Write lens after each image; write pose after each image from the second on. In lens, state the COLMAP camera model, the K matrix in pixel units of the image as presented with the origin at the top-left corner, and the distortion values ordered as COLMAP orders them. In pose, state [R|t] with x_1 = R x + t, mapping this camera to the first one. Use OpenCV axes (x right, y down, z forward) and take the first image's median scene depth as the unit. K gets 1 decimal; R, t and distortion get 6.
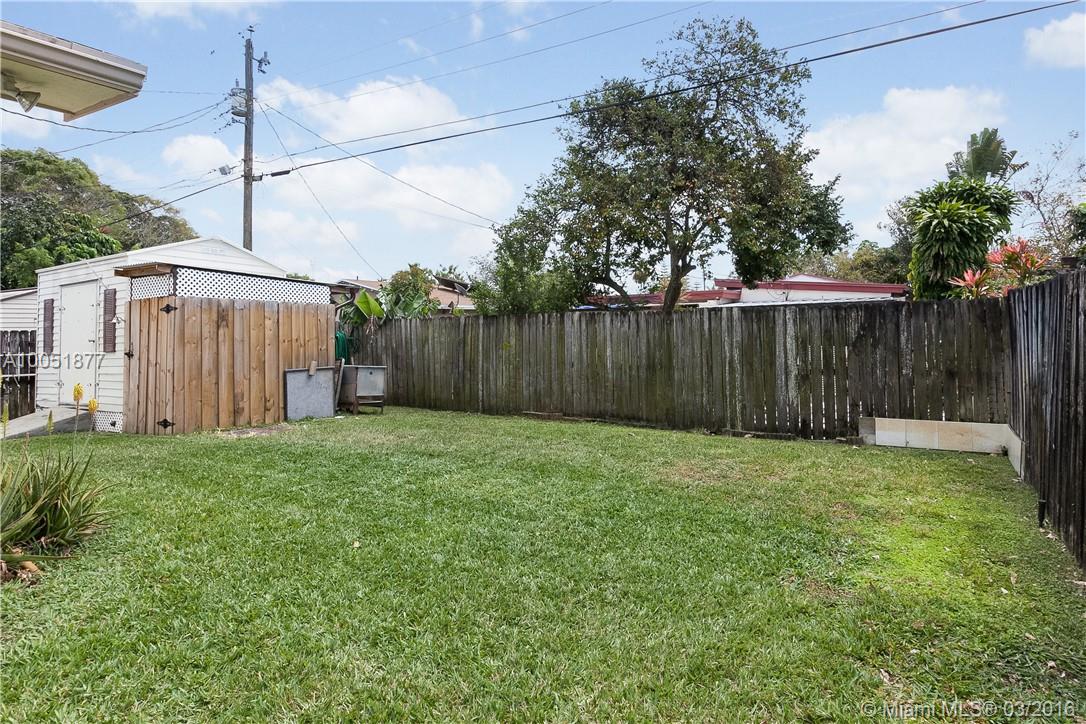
lens RADIAL K [[642.5, 0, 536.1], [0, 642.5, 320.9], [0, 0, 1]] dist [0.003875, 0.003831]
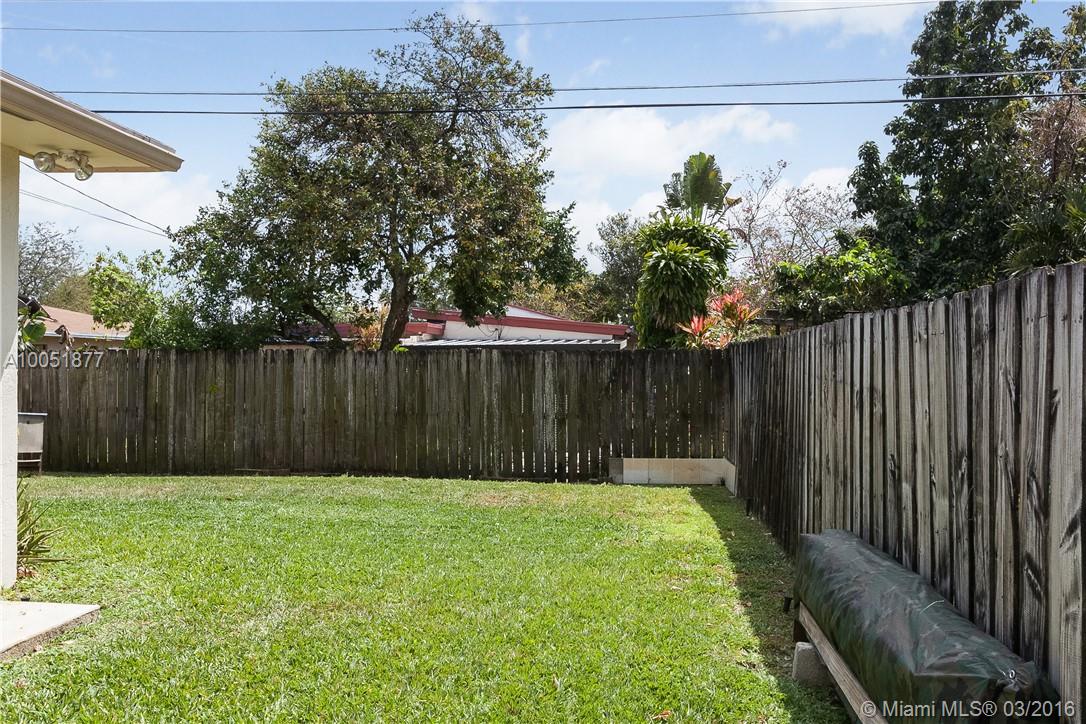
lens RADIAL K [[949.9, 0, 541.3], [0, 949.9, 368.5], [0, 0, 1]] dist [-0.042063, 0.002792]
pose [[0.900481, 0.020129, 0.434429, -0.198163], [-0.024014, 0.999706, 0.003455, 0.000439], [-0.434232, -0.013544, 0.900699, -0.248921]]
